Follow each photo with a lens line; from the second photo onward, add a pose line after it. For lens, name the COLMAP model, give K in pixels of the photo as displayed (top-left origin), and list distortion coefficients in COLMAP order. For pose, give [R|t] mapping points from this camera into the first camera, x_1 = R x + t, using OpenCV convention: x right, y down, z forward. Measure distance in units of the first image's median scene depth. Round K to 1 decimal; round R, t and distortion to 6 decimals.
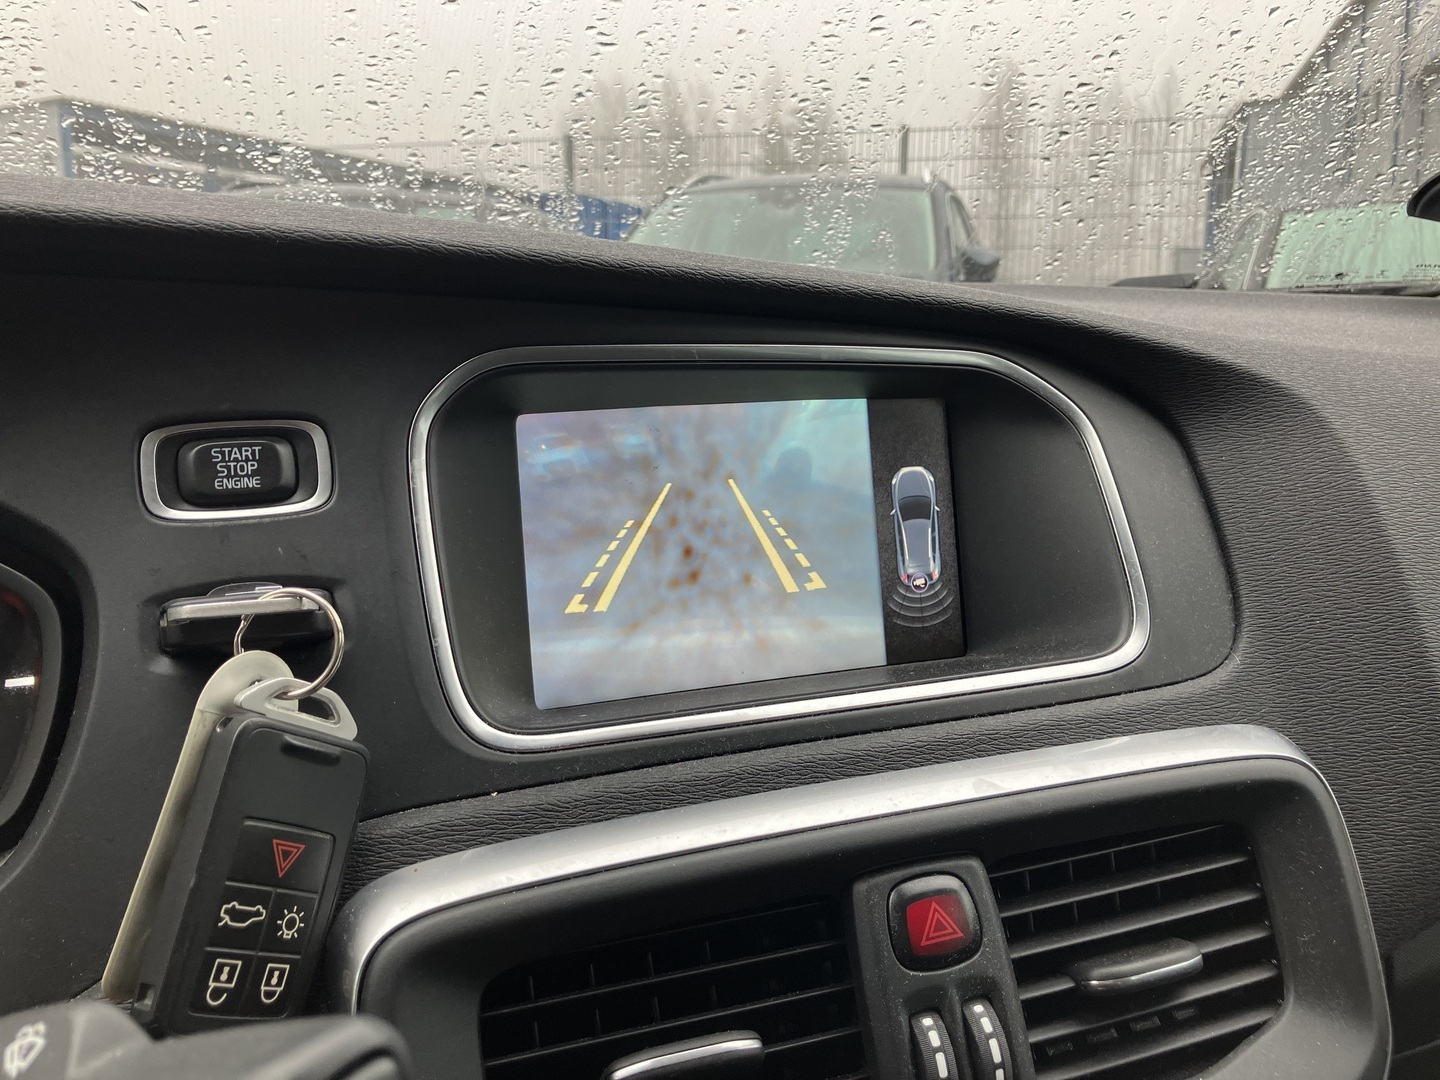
lens RADIAL K [[1189.8, 0, 728.7], [0, 1189.8, 538.8], [0, 0, 1]] dist [0.005264, 0.009063]
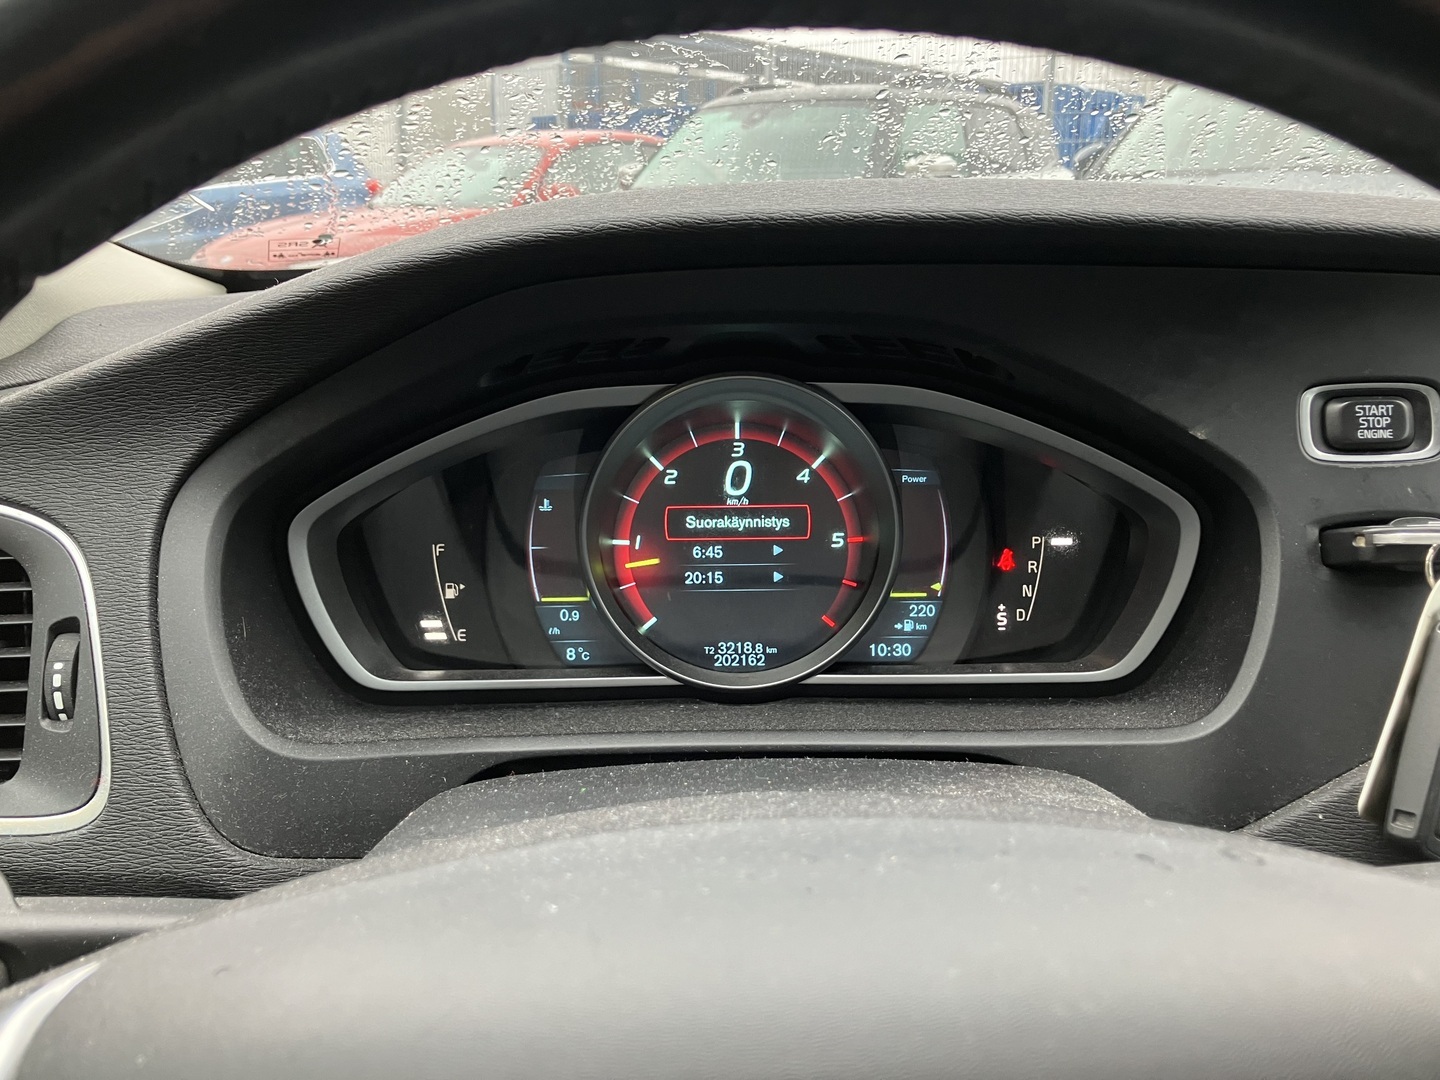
lens RADIAL K [[1188.9, 0, 720.0], [0, 1188.9, 540.0], [0, 0, 1]] dist [0.014943, -0.010520]
pose [[0.935981, 0.090653, -0.340179, -0.571714], [-0.060783, 0.993379, 0.097481, -0.015371], [0.346764, -0.070564, 0.935295, -0.384300]]
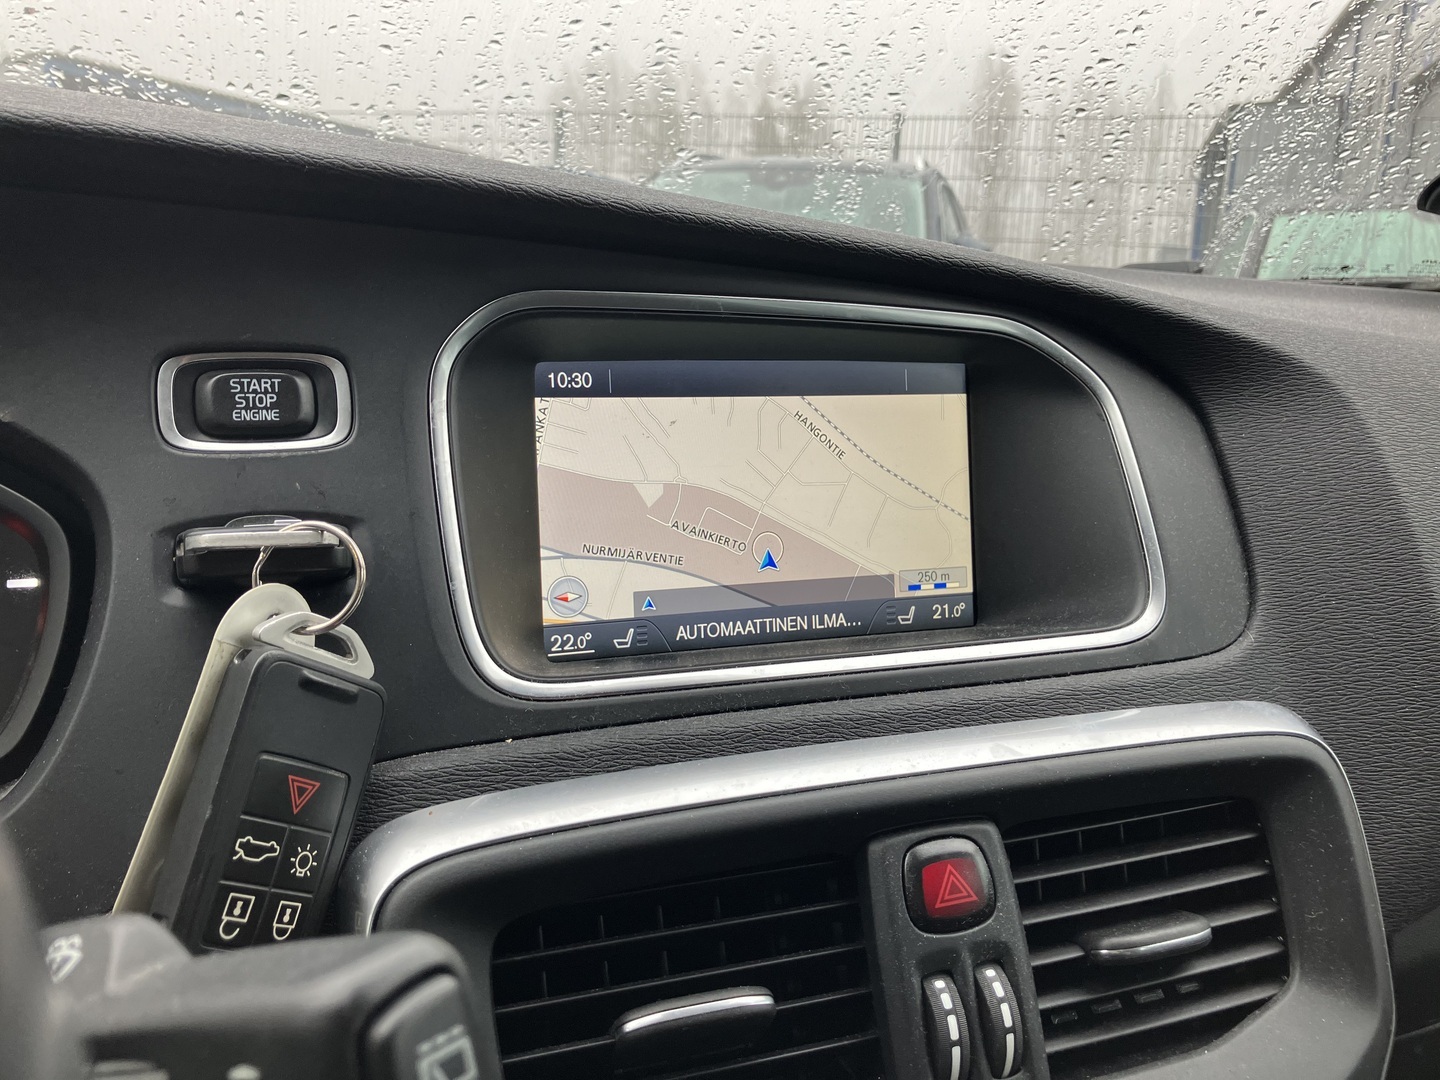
lens RADIAL K [[1188.9, 0, 720.0], [0, 1188.9, 540.0], [0, 0, 1]] dist [0.014943, -0.010520]
pose [[0.999275, 0.035748, 0.013063, -0.037728], [-0.035947, 0.999235, 0.015391, 0.024690], [-0.012502, -0.015850, 0.999796, 0.015060]]
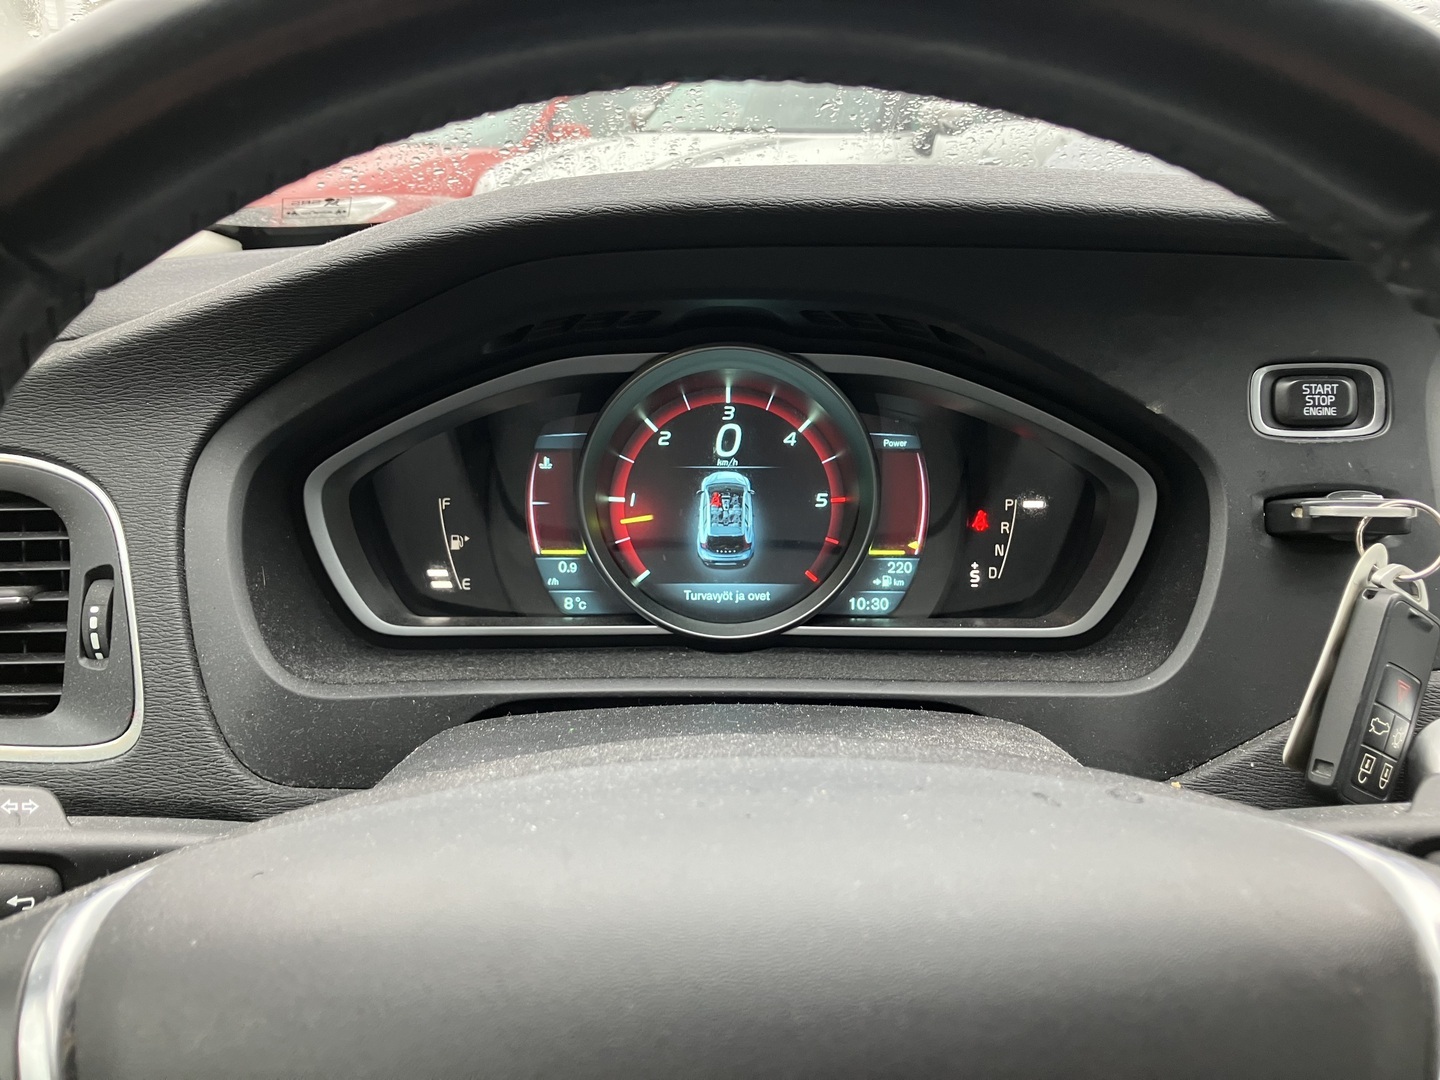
lens RADIAL K [[1172.6, 0, 720.0], [0, 1172.6, 540.0], [0, 0, 1]] dist [0.049975, -0.104033]
pose [[0.932797, 0.119966, -0.339851, -0.528624], [-0.075045, 0.986958, 0.142415, -0.039068], [0.352504, -0.107340, 0.929634, -0.443869]]
